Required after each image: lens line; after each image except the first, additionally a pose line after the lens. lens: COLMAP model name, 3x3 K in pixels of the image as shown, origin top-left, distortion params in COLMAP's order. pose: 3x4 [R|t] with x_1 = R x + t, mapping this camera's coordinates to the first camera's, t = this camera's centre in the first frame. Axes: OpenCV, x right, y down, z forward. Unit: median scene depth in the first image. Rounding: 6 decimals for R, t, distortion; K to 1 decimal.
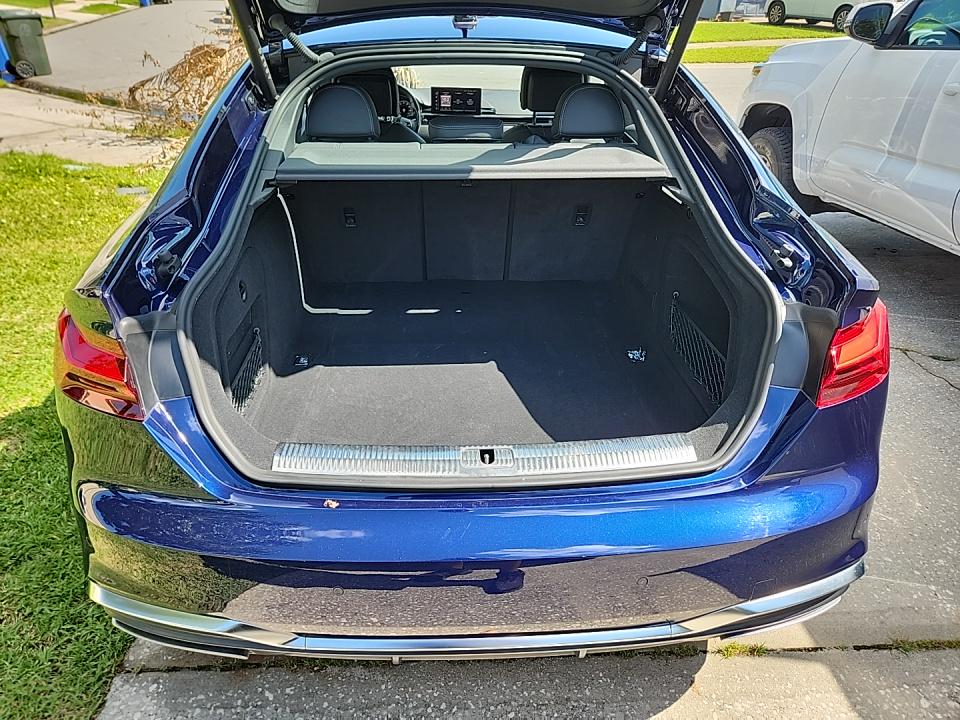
lens RADIAL K [[645.9, 0, 470.9], [0, 645.9, 350.7], [0, 0, 1]] dist [0.066720, -0.057769]
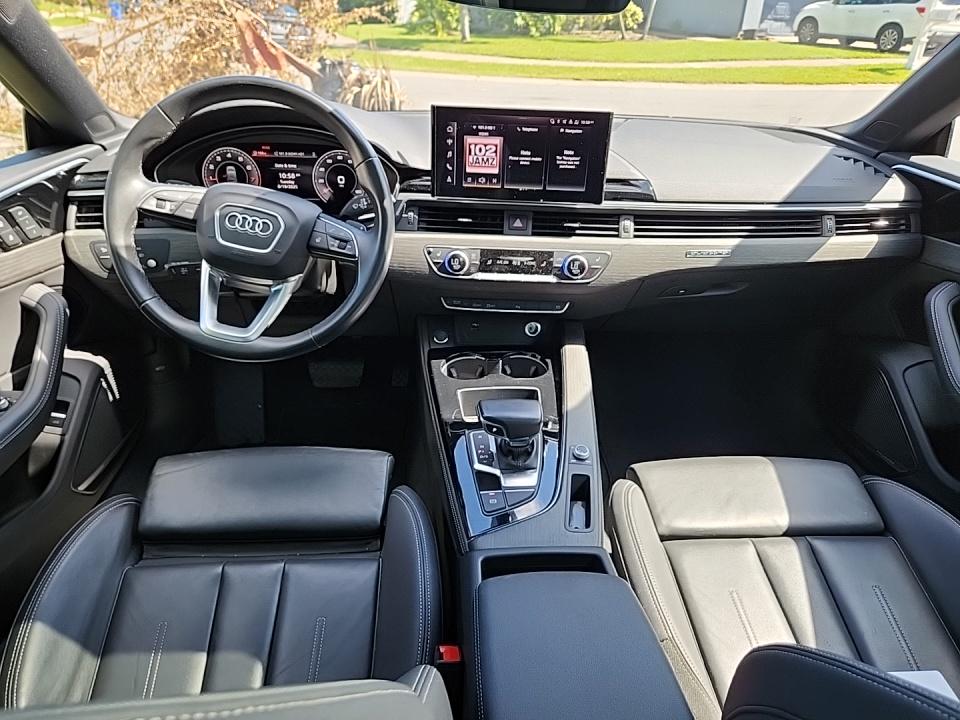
lens RADIAL K [[649.6, 0, 480.0], [0, 649.6, 360.0], [0, 0, 1]] dist [0.049423, -0.040223]
pose [[0.999379, 0.001322, 0.035215, -0.049999], [-0.000721, 0.999854, -0.017085, -0.289879], [-0.035232, 0.017049, 0.999234, 0.719393]]
